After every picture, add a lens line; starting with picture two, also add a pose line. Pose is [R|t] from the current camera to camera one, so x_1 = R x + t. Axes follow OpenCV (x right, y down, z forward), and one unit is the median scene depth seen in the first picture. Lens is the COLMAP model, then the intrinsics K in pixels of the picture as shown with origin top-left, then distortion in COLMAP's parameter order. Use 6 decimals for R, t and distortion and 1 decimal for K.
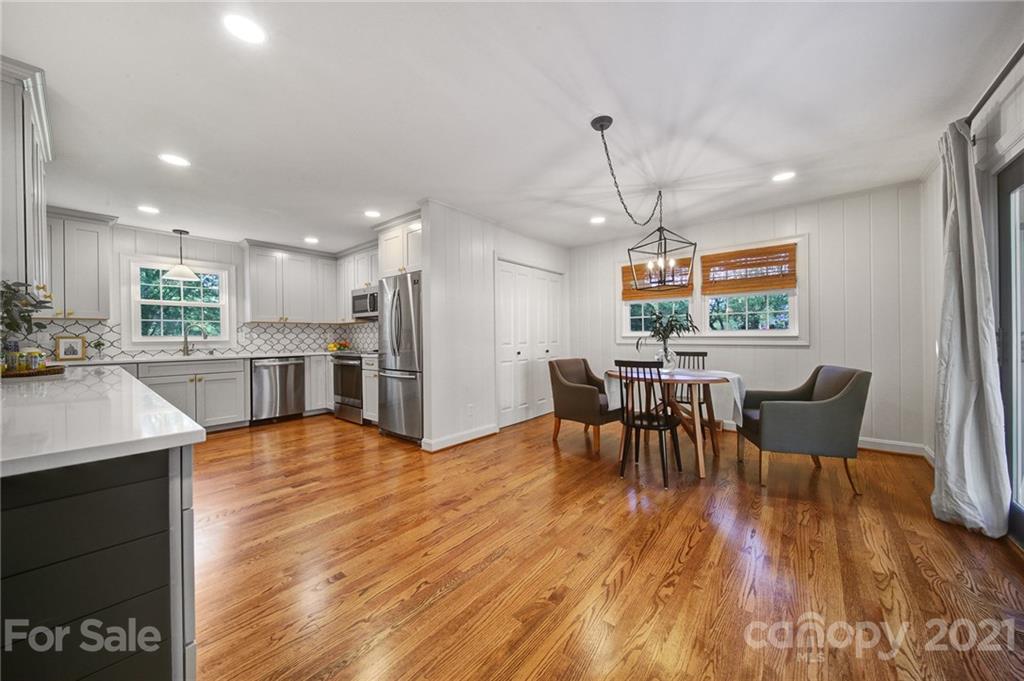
lens RADIAL K [[359.0, 0, 511.1], [0, 359.0, 337.7], [0, 0, 1]] dist [0.001772, -0.000624]
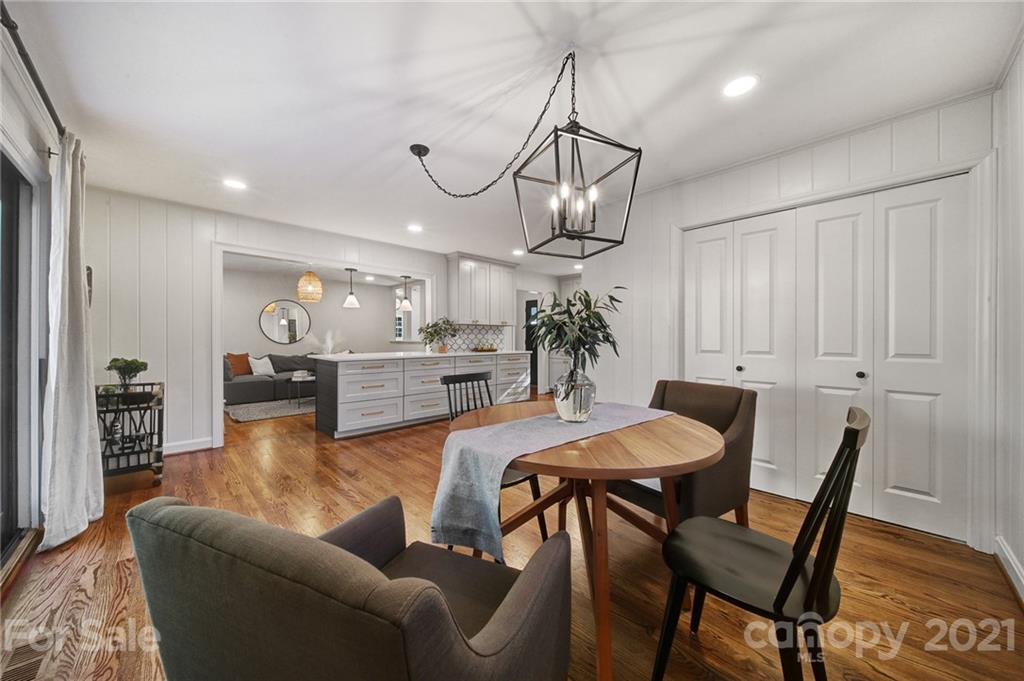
lens RADIAL K [[359.0, 0, 512.7], [0, 359.0, 338.8], [0, 0, 1]] dist [0.001772, -0.000624]
pose [[-0.104558, 0.011154, -0.994456, 0.692844], [-0.002151, 0.999932, 0.011441, -0.013921], [0.994516, 0.003335, -0.104527, 0.729615]]
